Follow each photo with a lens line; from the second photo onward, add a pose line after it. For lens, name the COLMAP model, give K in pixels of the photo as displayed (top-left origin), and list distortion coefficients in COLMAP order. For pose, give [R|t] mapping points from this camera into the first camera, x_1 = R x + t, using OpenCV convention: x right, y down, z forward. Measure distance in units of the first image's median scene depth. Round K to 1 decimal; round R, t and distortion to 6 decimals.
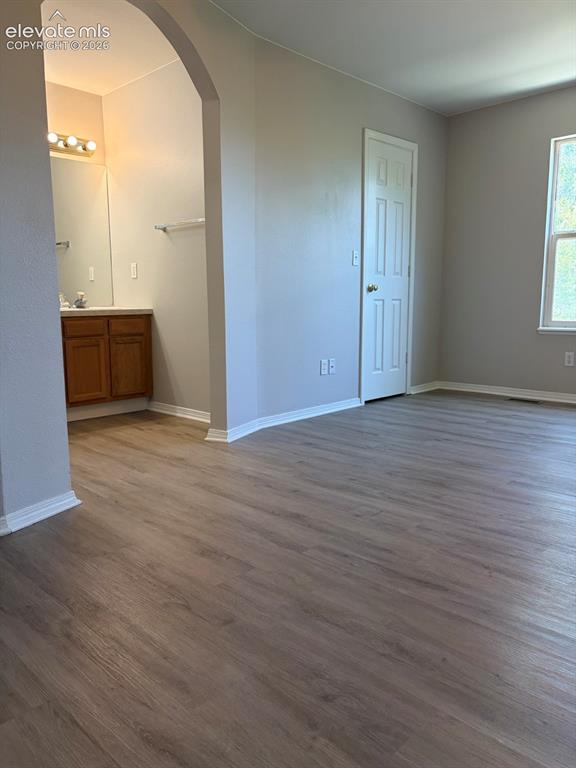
lens RADIAL K [[584.0, 0, 288.0], [0, 584.0, 384.0], [0, 0, 1]] dist [-0.000755, -0.005135]
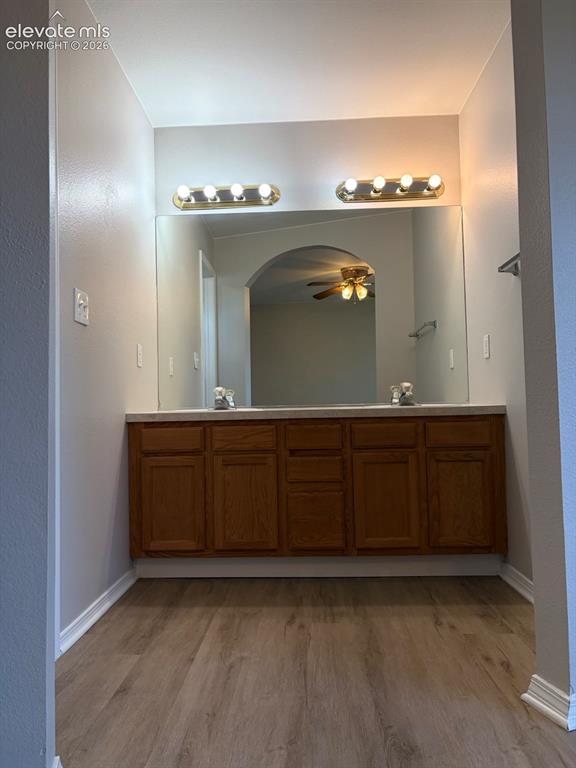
lens RADIAL K [[584.8, 0, 266.5], [0, 584.8, 374.7], [0, 0, 1]] dist [0.000593, -0.007525]
pose [[0.649258, -0.050657, -0.758879, 0.067136], [-0.087117, 0.986259, -0.140368, -0.056037], [0.755562, 0.157247, 0.635924, 0.443607]]
